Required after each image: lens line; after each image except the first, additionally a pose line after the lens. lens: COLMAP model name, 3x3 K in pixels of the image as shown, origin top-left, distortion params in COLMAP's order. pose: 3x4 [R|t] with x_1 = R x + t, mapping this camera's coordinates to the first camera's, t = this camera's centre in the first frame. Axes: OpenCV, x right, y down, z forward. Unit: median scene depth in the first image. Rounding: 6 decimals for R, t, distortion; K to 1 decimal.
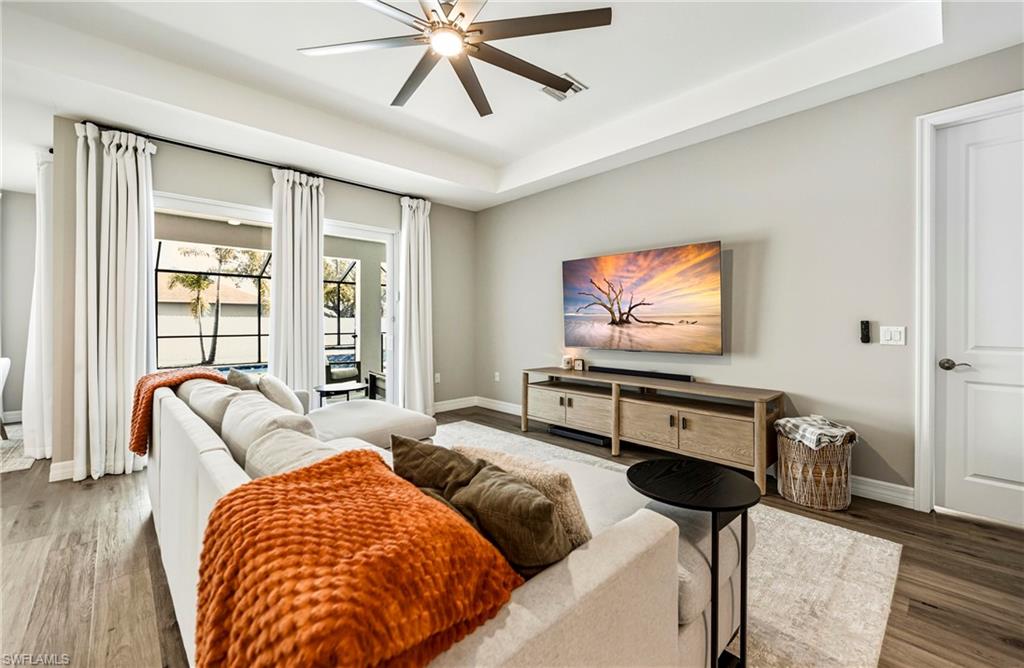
lens RADIAL K [[421.1, 0, 516.6], [0, 421.1, 322.8], [0, 0, 1]] dist [0.000161, 0.000031]
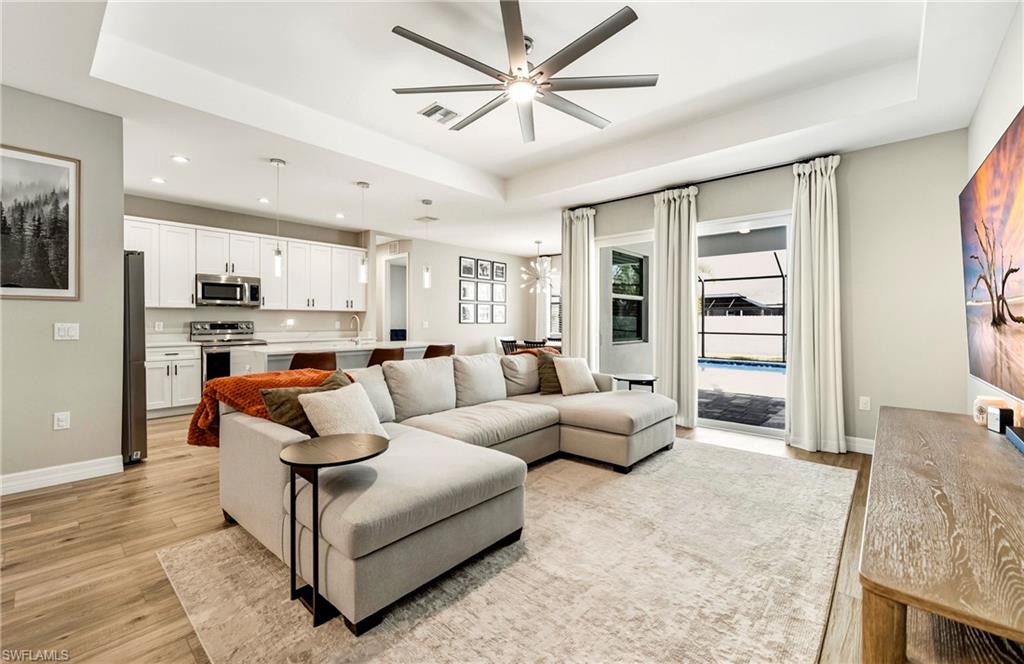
lens RADIAL K [[421.1, 0, 516.6], [0, 421.1, 320.8], [0, 0, 1]] dist [0.000161, 0.000031]
pose [[0.086475, -0.002188, -0.996252, 0.549573], [-0.003809, 0.999990, -0.002527, 0.001149], [0.996247, 0.004013, 0.086465, 0.461451]]
